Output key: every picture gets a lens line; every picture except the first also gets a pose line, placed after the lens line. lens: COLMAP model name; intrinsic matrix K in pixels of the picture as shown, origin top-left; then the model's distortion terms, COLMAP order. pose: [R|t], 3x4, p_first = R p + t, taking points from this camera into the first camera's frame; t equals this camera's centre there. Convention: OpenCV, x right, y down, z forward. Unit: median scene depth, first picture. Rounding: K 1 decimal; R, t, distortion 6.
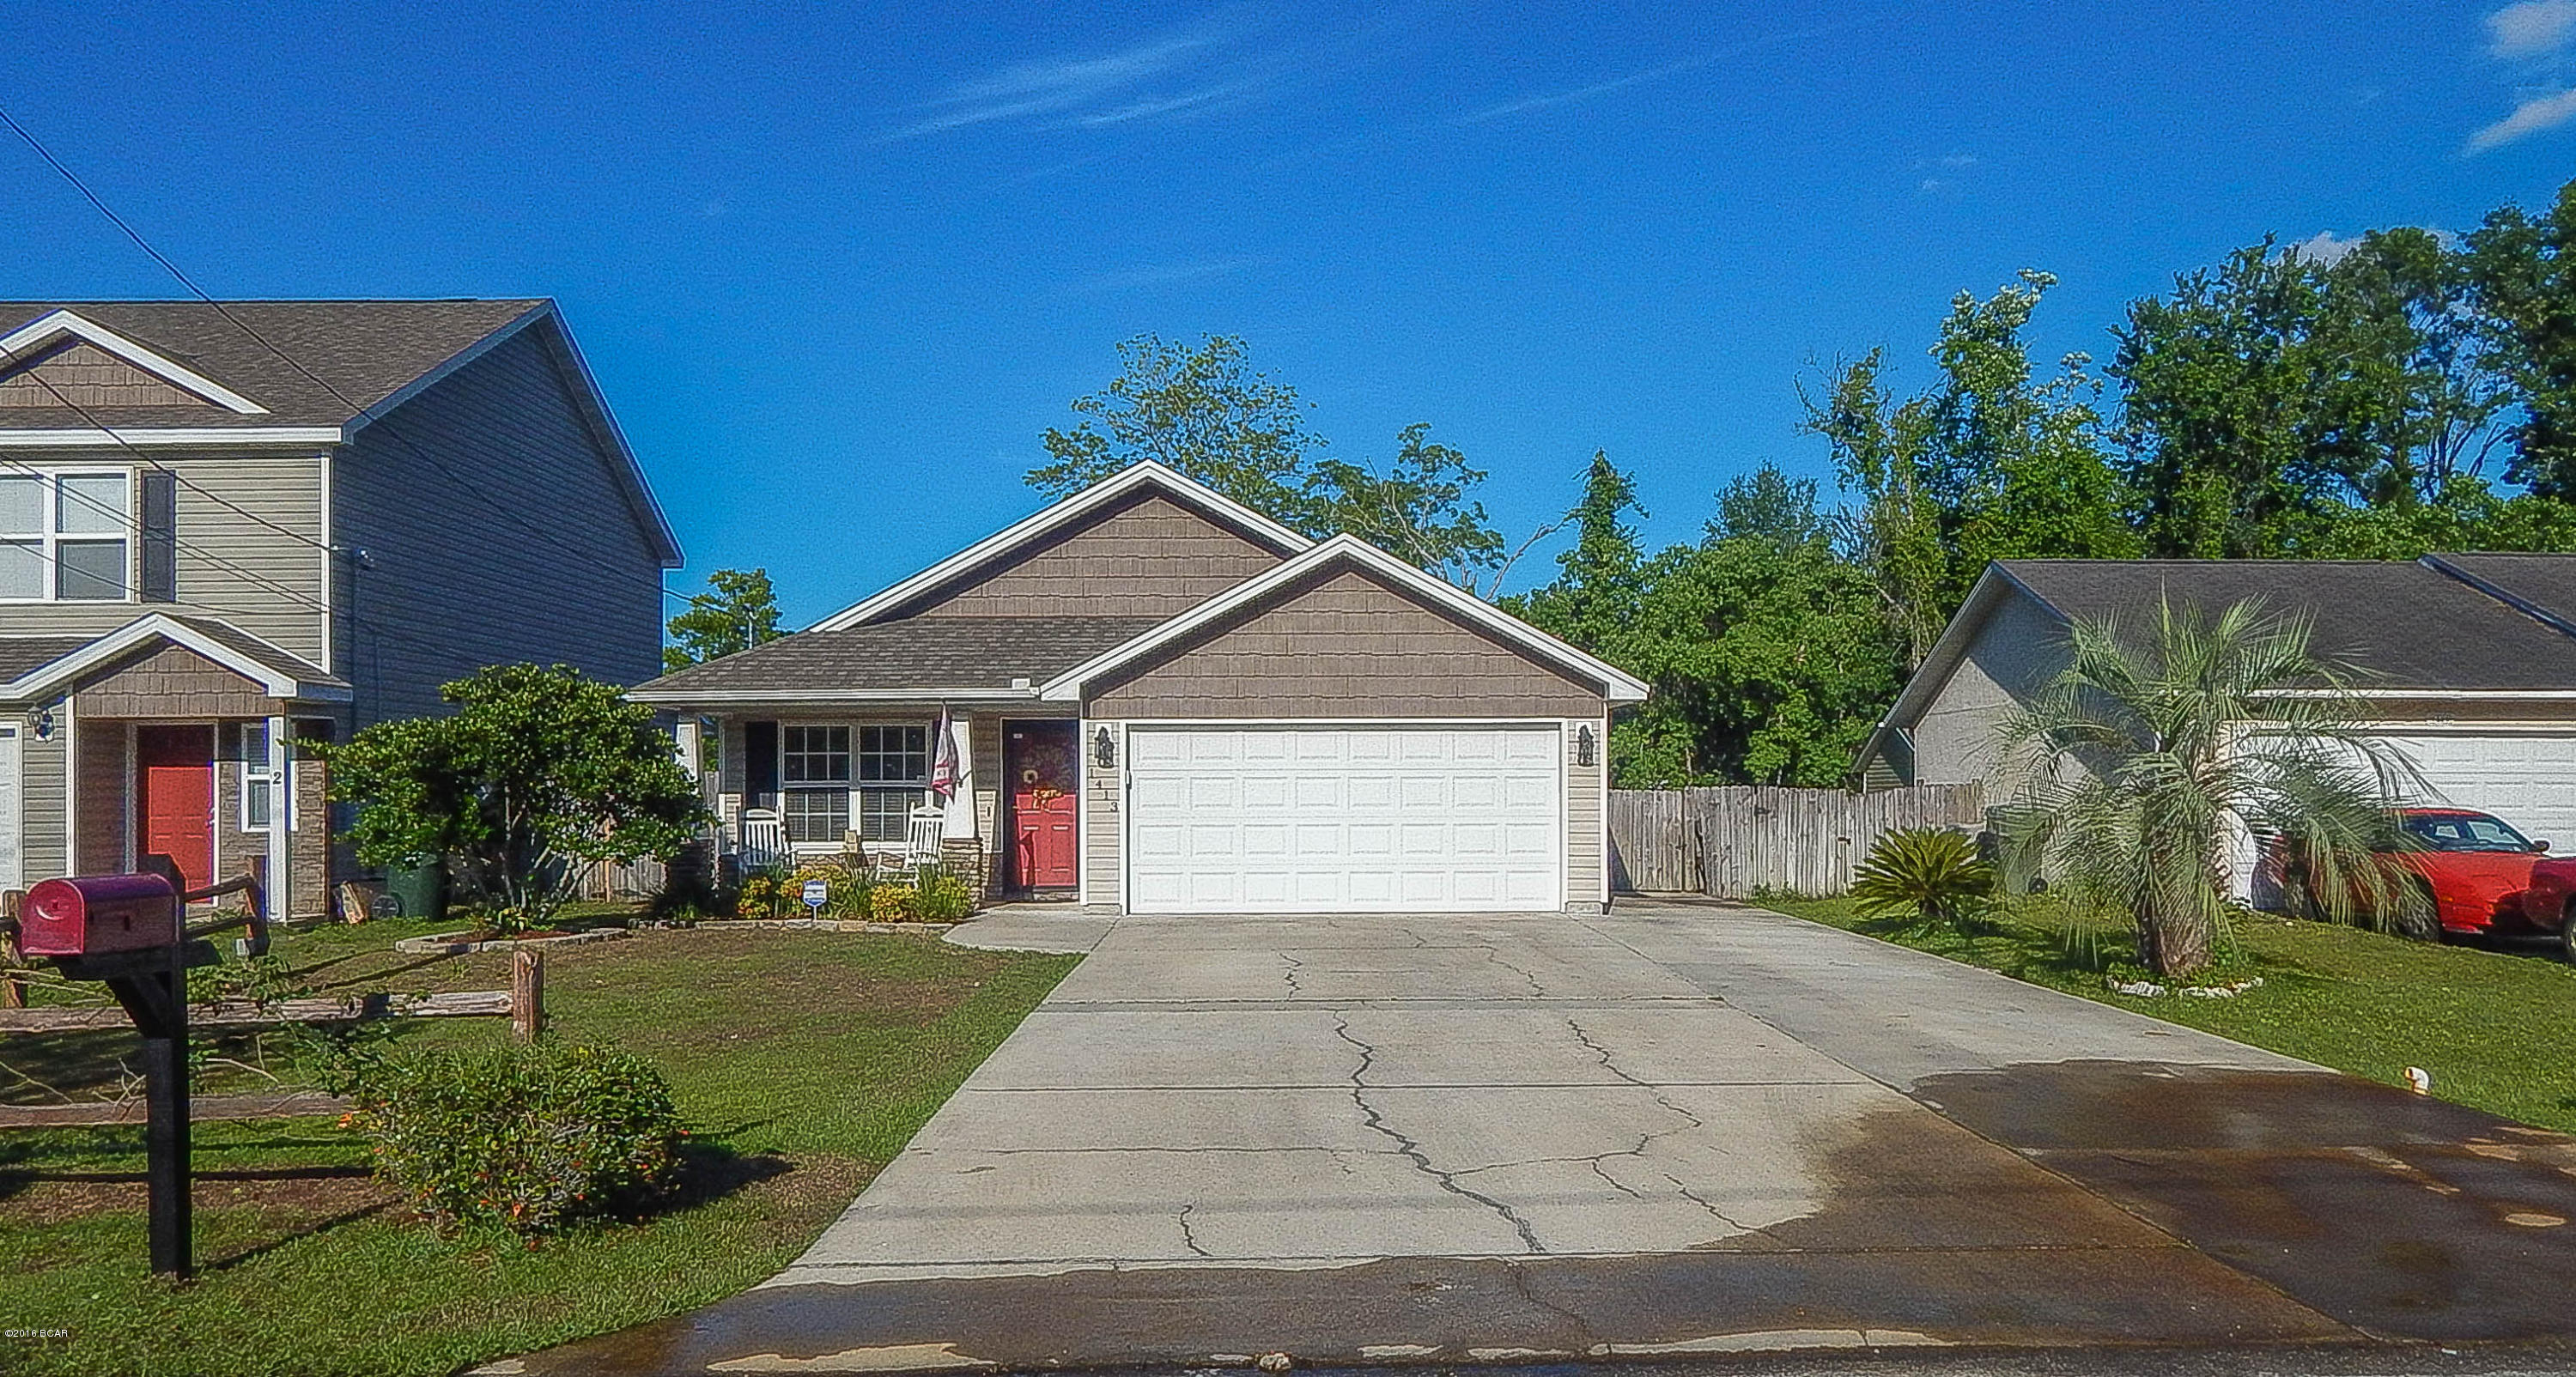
lens RADIAL K [[1936.2, 0, 1295.6], [0, 1936.2, 798.2], [0, 0, 1]] dist [0.006404, 0.003879]
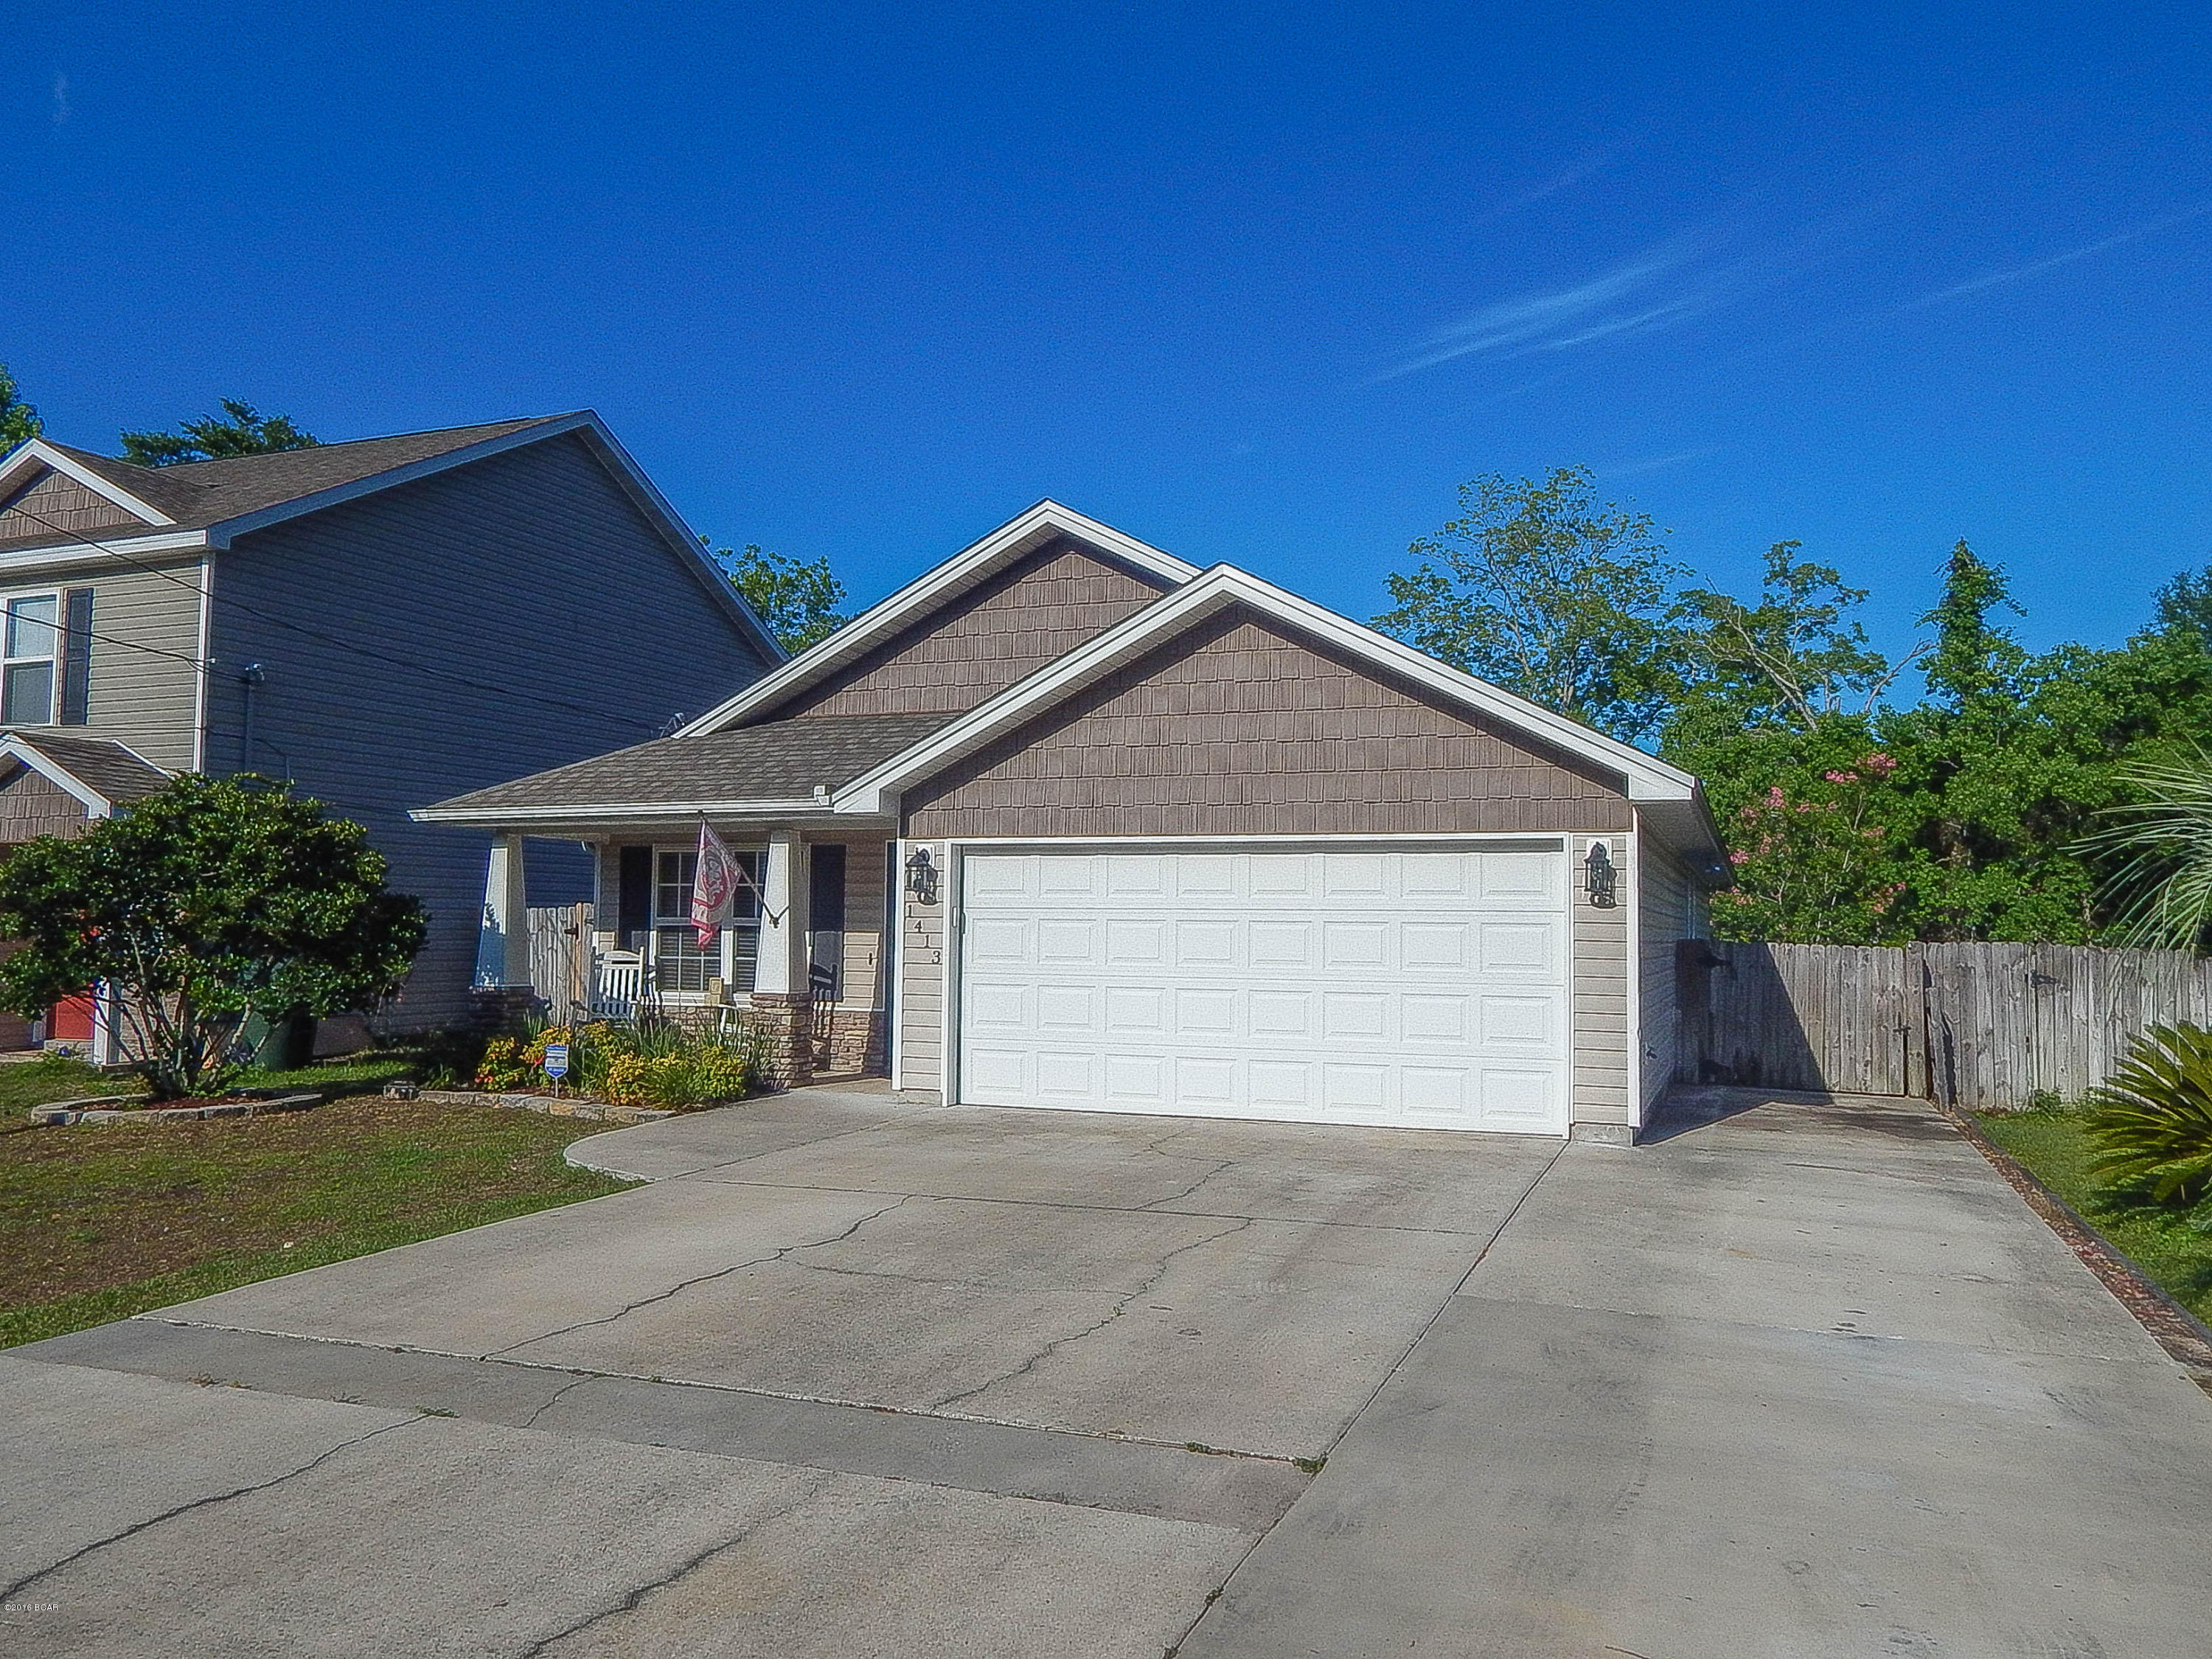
lens RADIAL K [[1684.2, 0, 1106.0], [0, 1684.2, 829.5], [0, 0, 1]] dist [-0.002150, -0.040272]
pose [[0.923178, -0.008349, -0.384281, 0.209325], [-0.016538, 0.997975, -0.061414, -0.005677], [0.384016, 0.063051, 0.921171, 0.428025]]
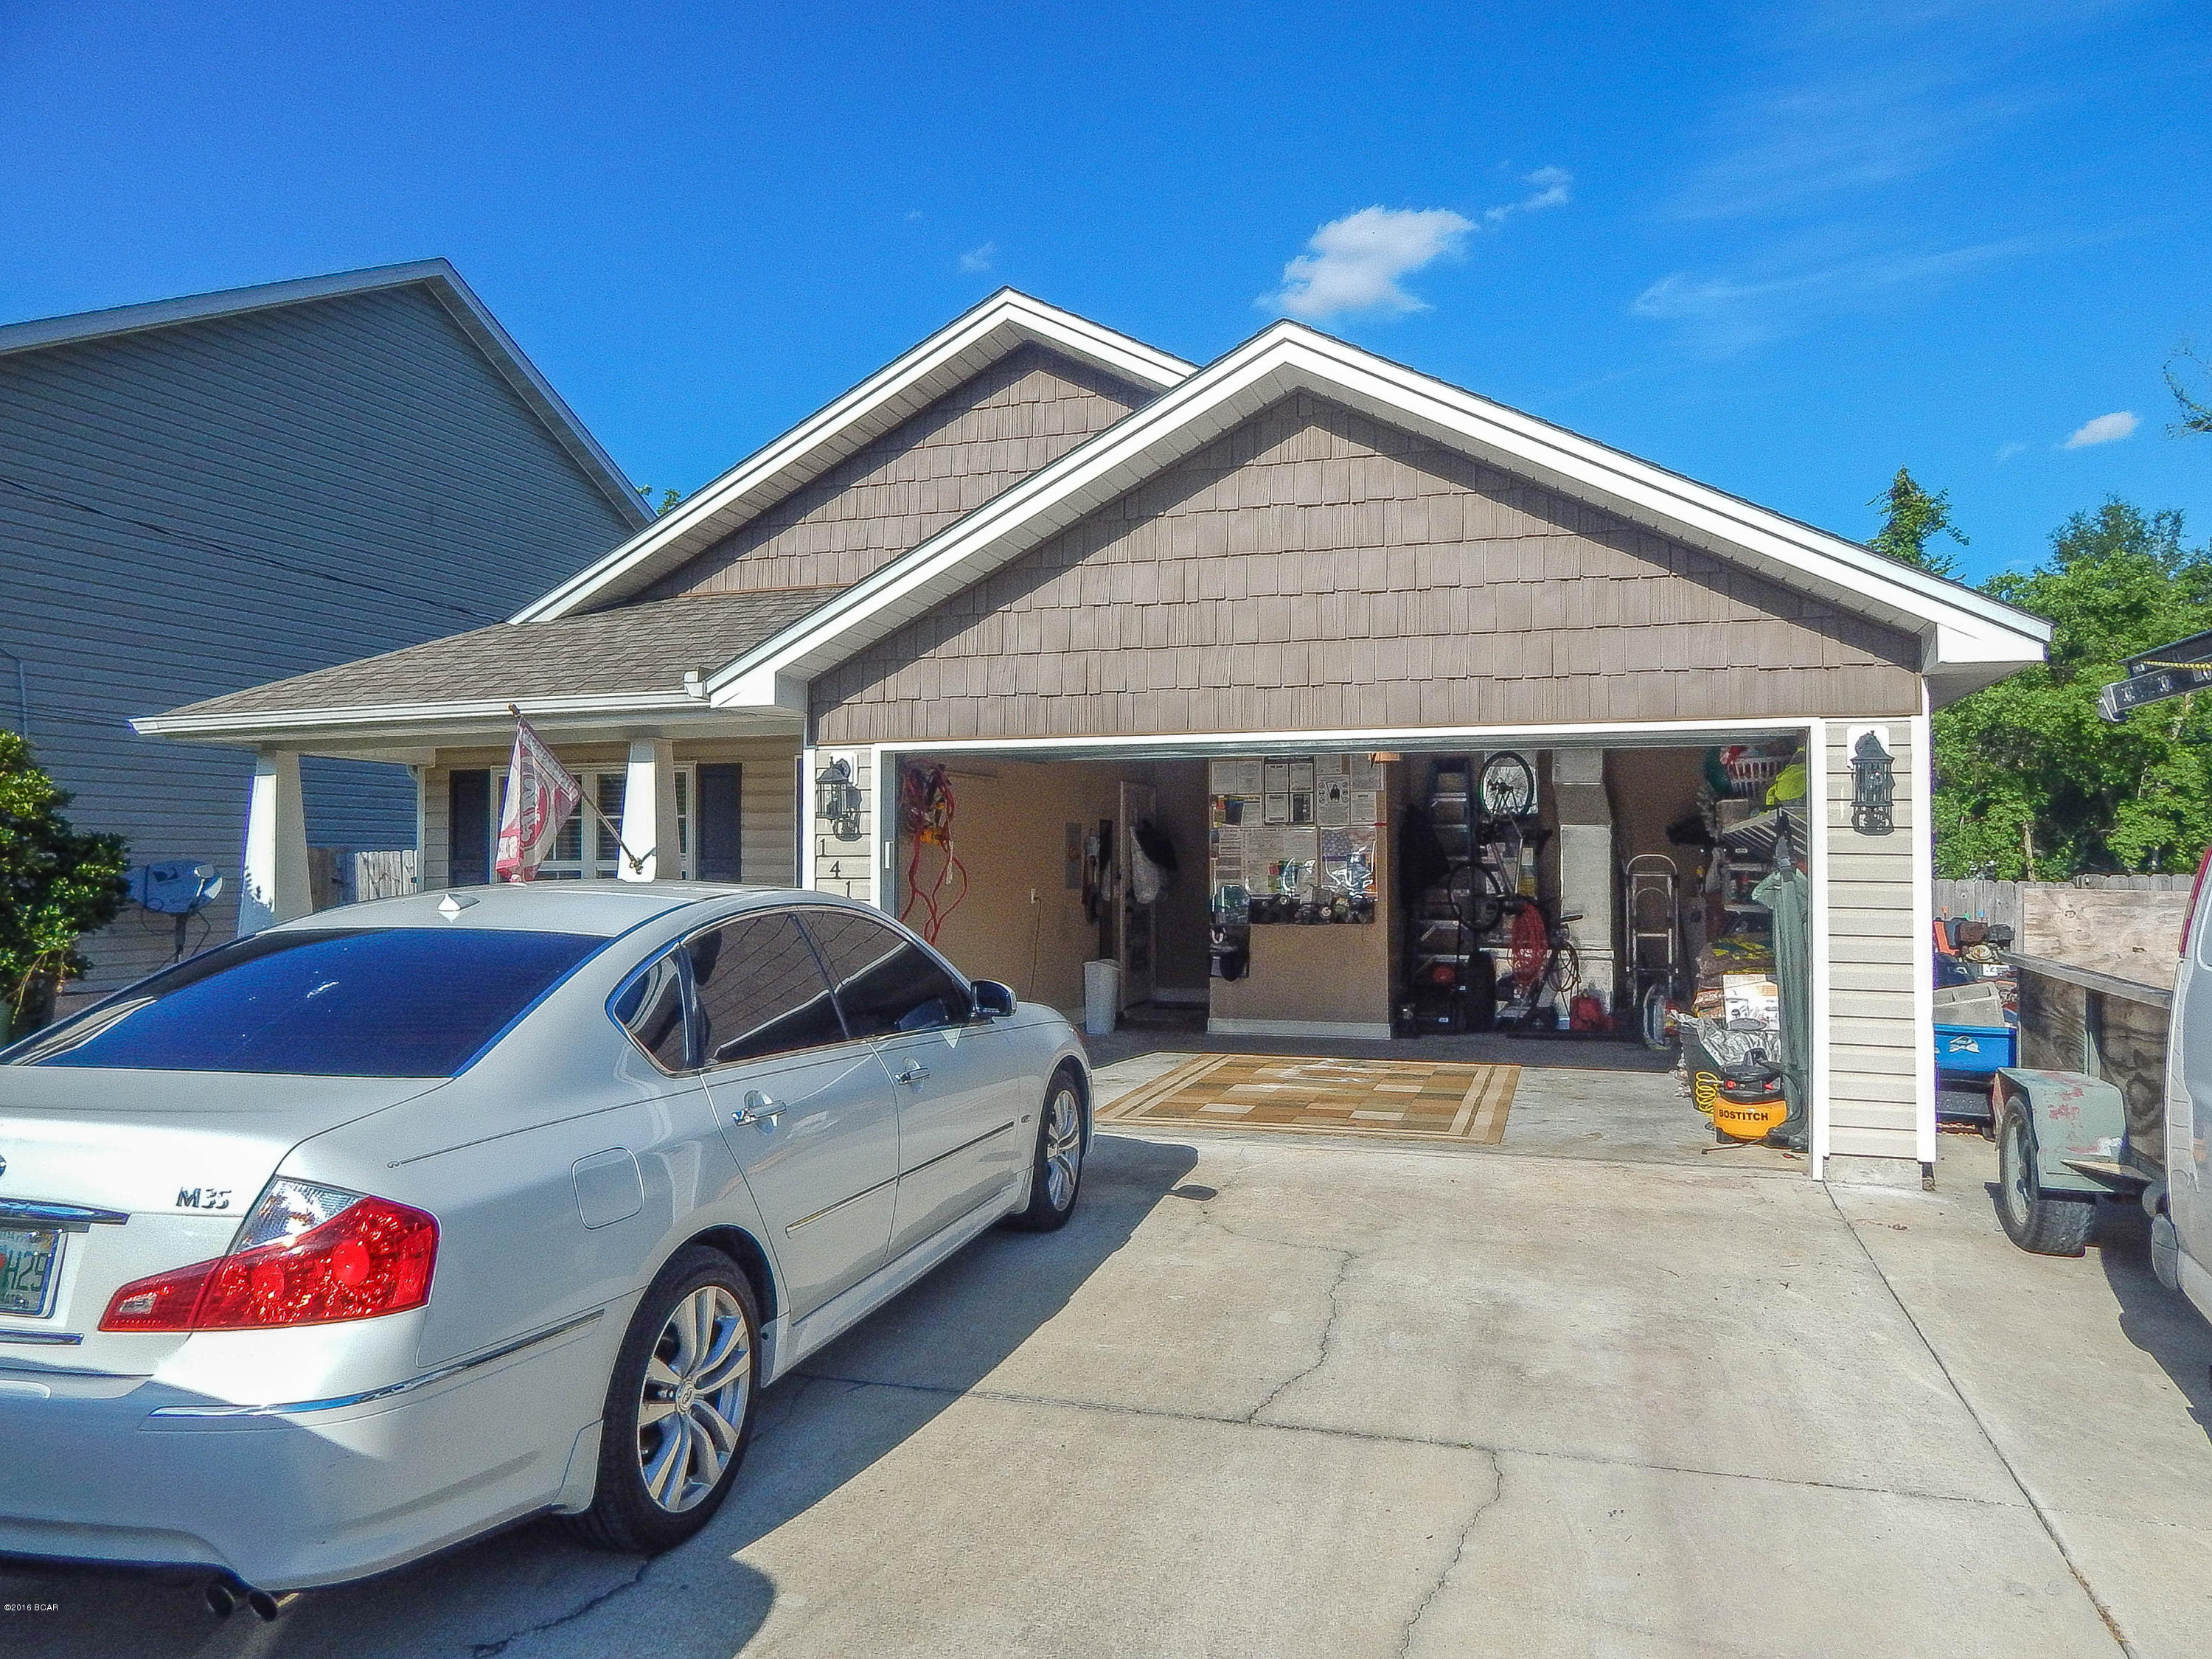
lens RADIAL K [[1491.1, 0, 1106.0], [0, 1491.1, 829.5], [0, 0, 1]] dist [-0.012546, -0.003480]
pose [[0.943637, -0.003192, -0.330966, 0.098765], [-0.006221, 0.999606, -0.027377, -0.007213], [0.330923, 0.027893, 0.943246, 0.637905]]
